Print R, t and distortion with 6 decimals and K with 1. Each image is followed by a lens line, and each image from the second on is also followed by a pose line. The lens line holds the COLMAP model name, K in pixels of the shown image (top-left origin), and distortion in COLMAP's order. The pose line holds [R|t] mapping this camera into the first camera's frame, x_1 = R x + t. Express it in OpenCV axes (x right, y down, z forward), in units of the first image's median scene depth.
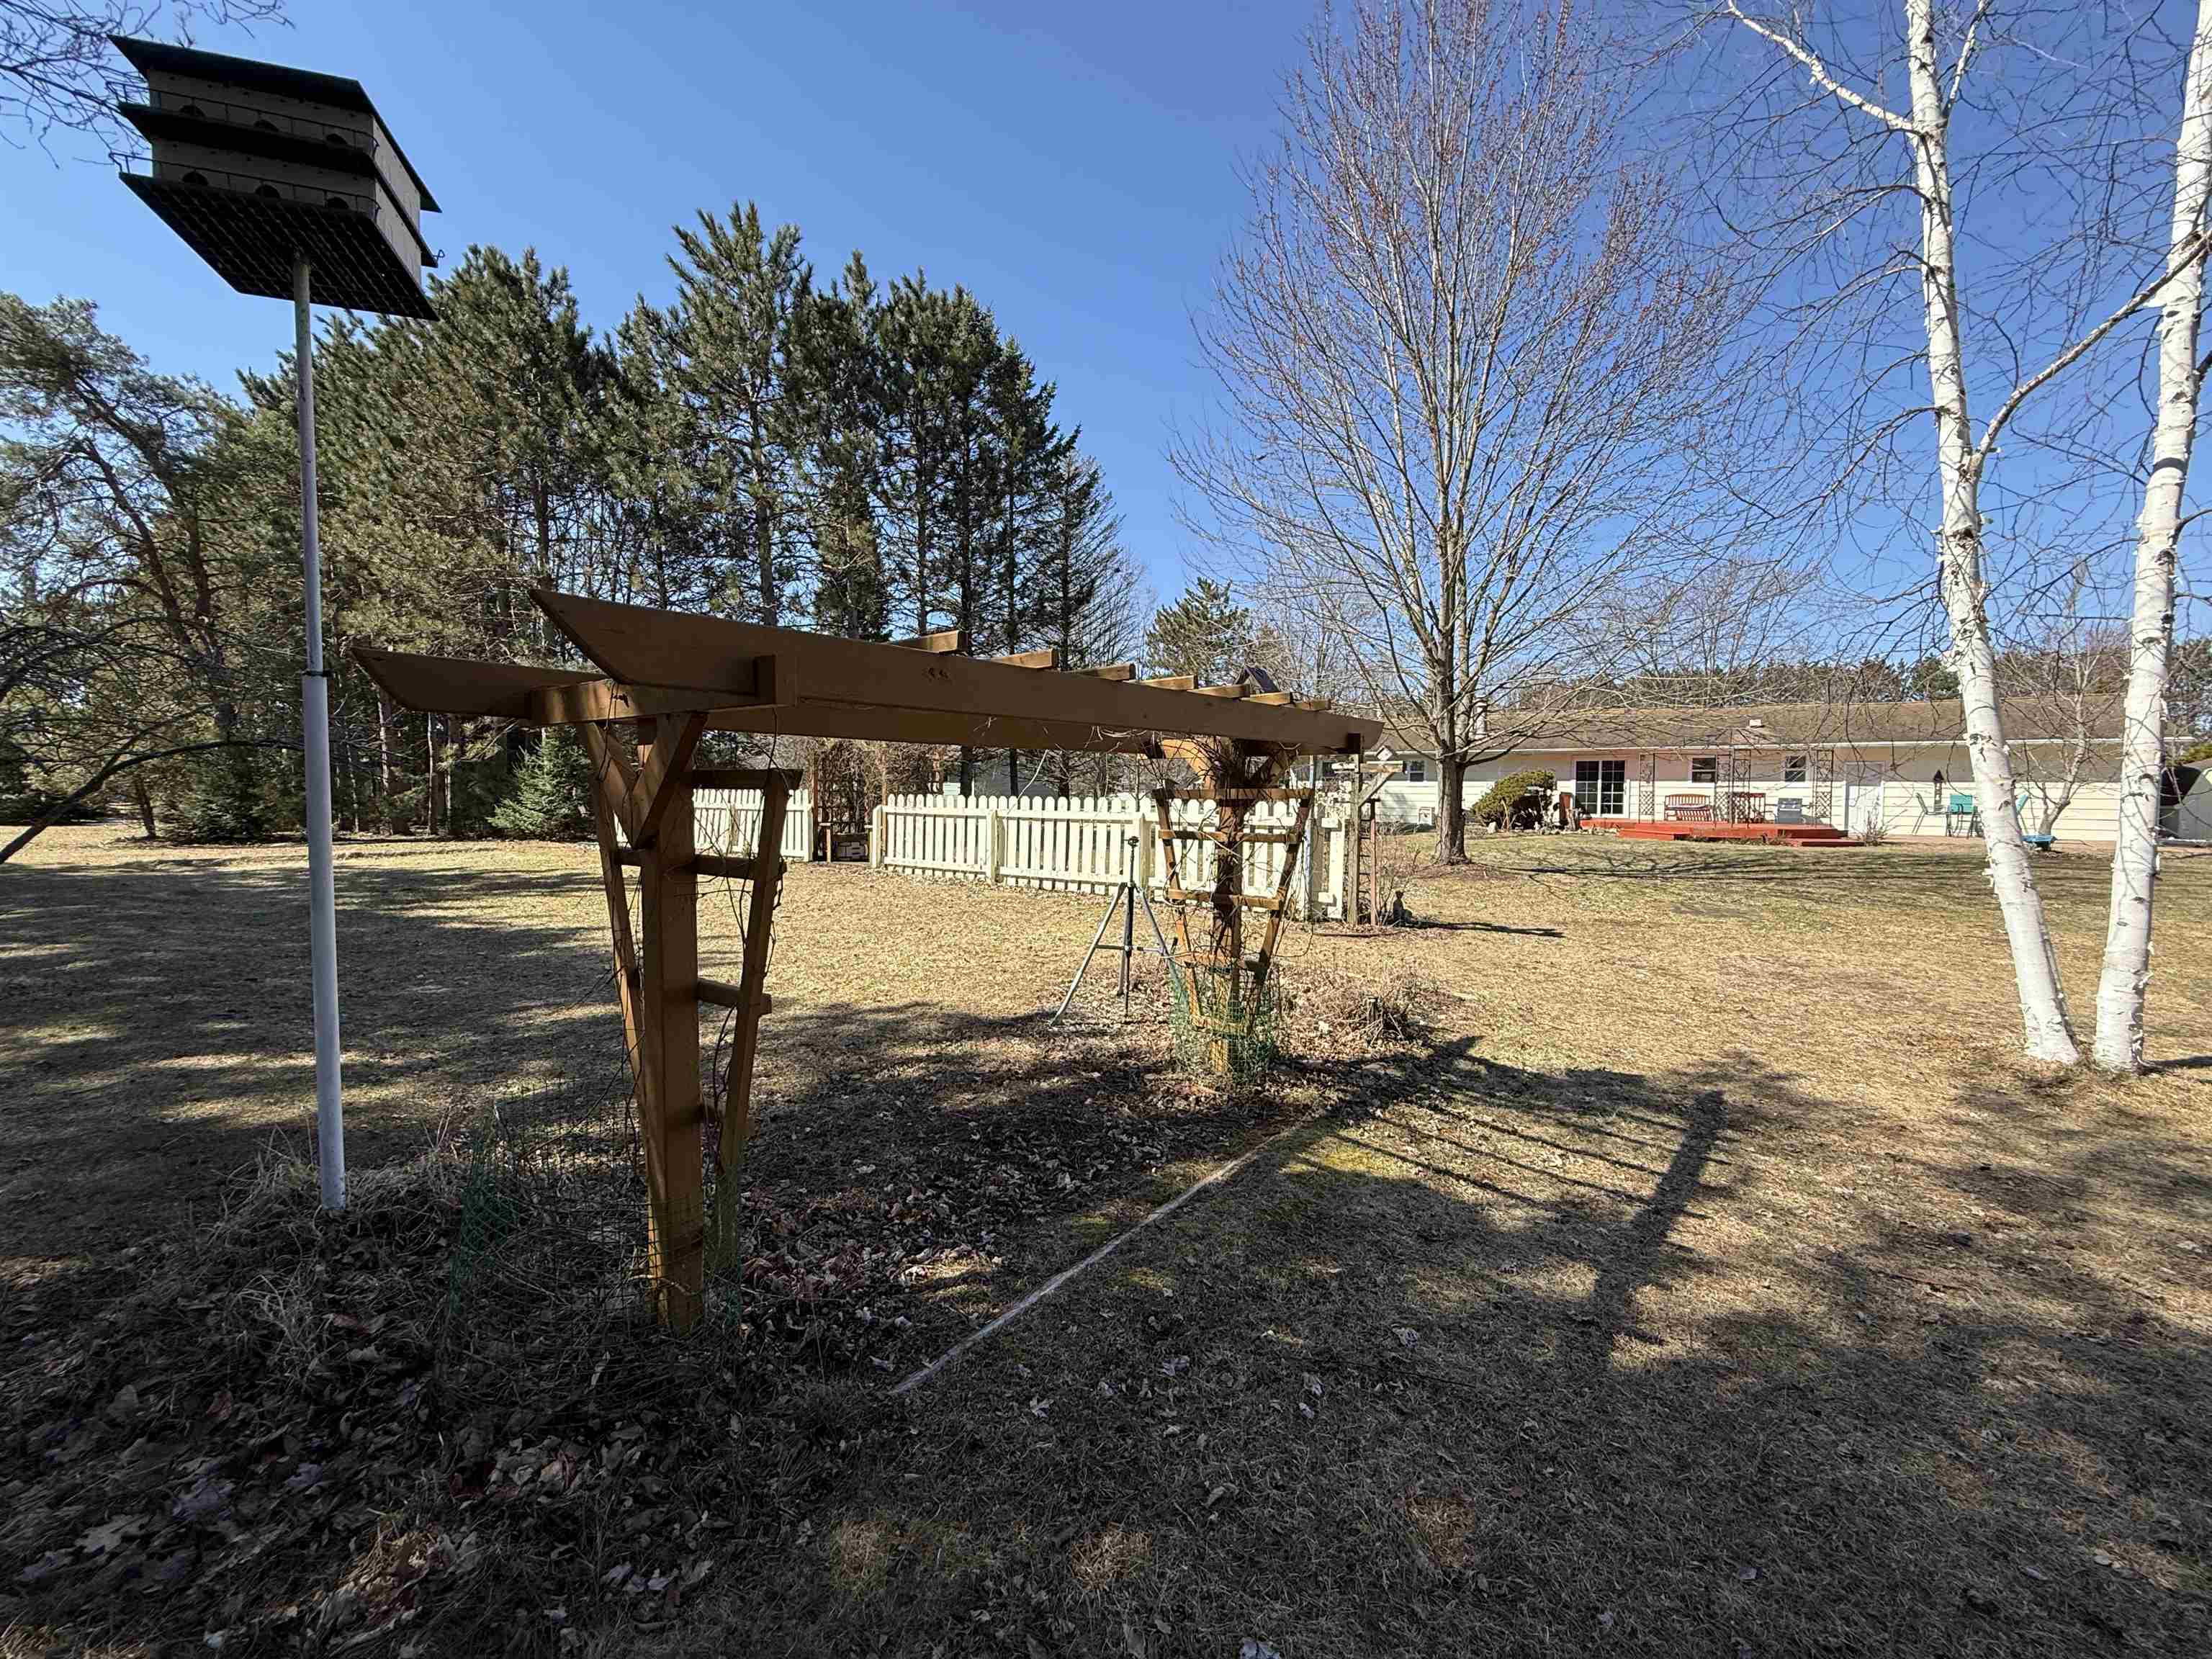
lens RADIAL K [[886.5, 0, 1091.4], [0, 886.5, 825.8], [0, 0, 1]] dist [-0.000644, 0.000579]
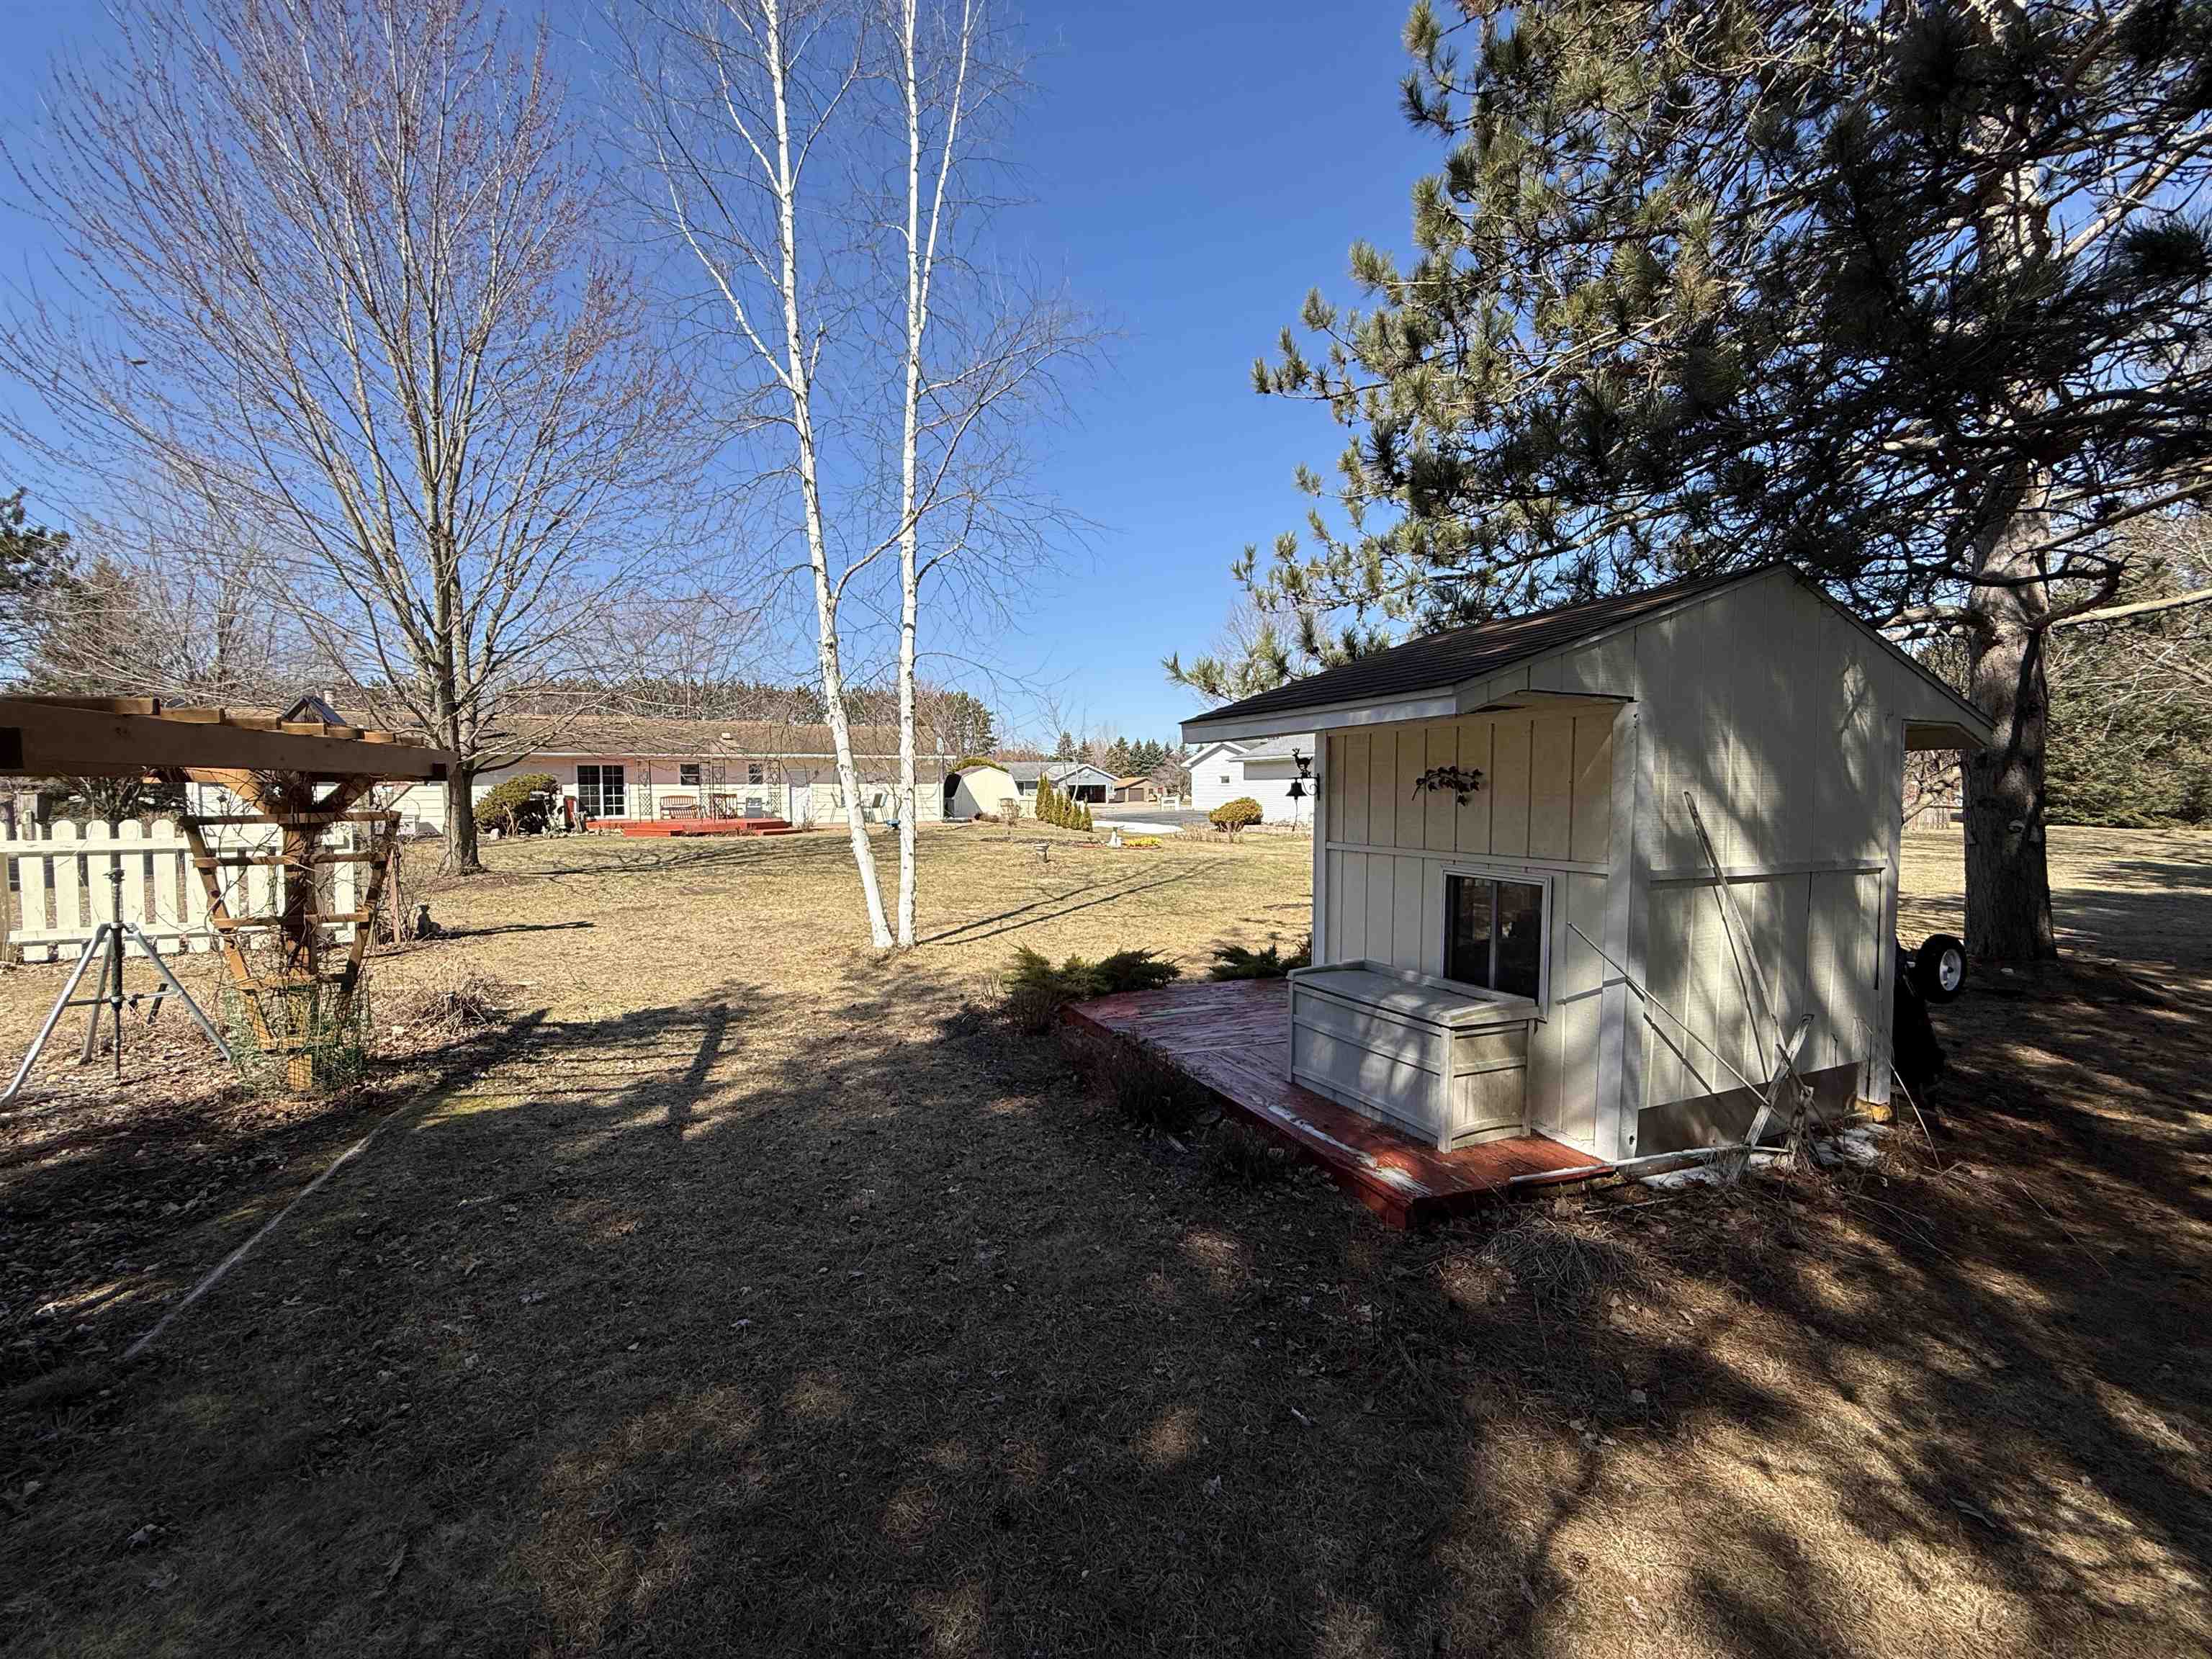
lens RADIAL K [[886.5, 0, 1094.5], [0, 886.5, 826.3], [0, 0, 1]] dist [-0.000644, 0.000579]
pose [[0.511179, -0.047394, 0.858166, -0.226350], [0.047426, 0.998513, 0.026895, -0.009212], [-0.858165, 0.026951, 0.512667, -0.292657]]
